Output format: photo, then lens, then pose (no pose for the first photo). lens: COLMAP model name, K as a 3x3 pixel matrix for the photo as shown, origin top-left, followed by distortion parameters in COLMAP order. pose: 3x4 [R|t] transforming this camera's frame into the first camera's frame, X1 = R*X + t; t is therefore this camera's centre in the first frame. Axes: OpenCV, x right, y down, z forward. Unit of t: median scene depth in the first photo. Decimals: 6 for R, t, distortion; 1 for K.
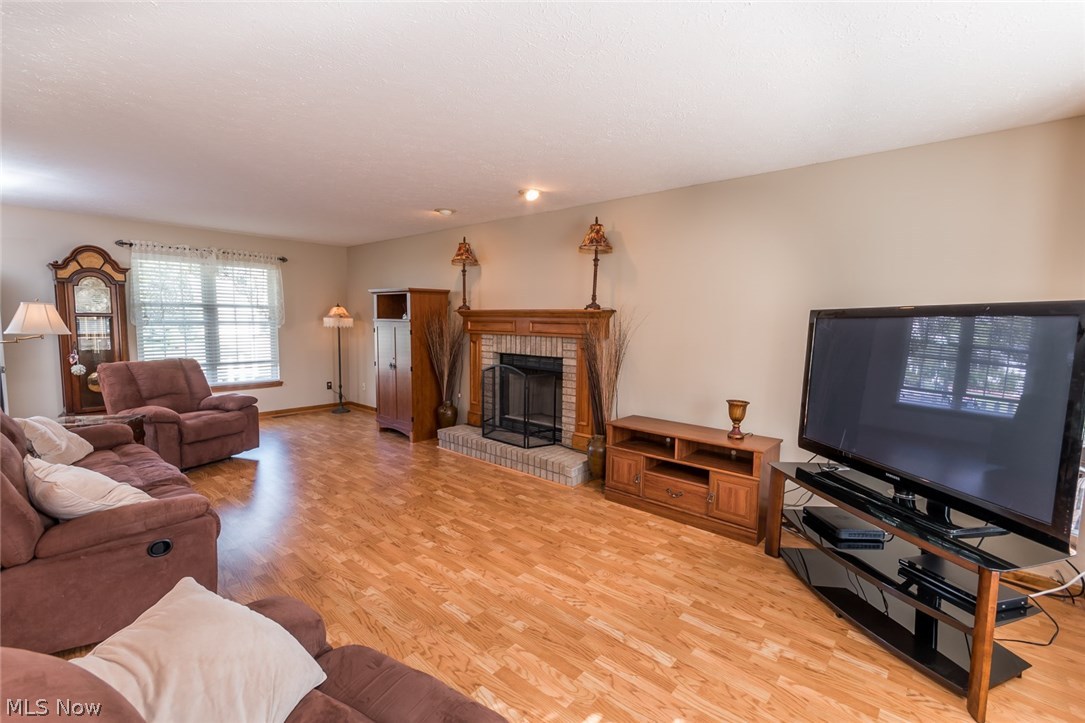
lens RADIAL K [[471.6, 0, 542.5], [0, 471.6, 361.5], [0, 0, 1]] dist [0.000300, 0.000032]
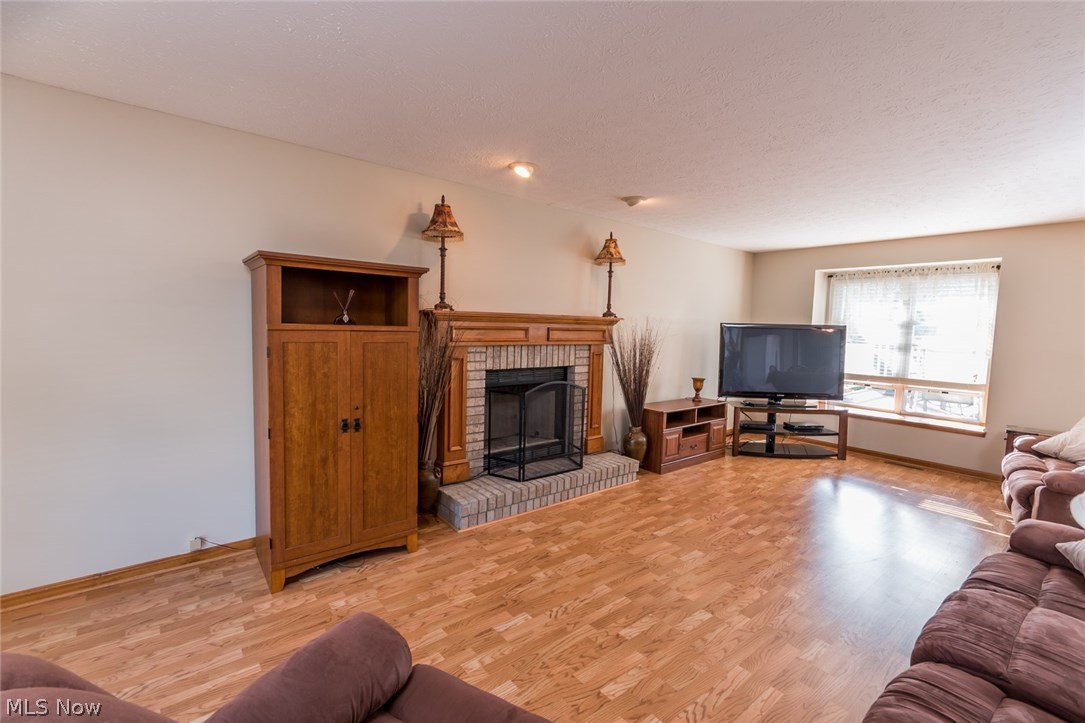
lens RADIAL K [[471.6, 0, 542.5], [0, 471.6, 361.5], [0, 0, 1]] dist [0.000300, 0.000032]
pose [[0.175923, -0.091940, 0.980101, -0.979320], [0.059200, 0.994815, 0.082695, -0.107528], [-0.982622, 0.043474, 0.180454, 0.952276]]
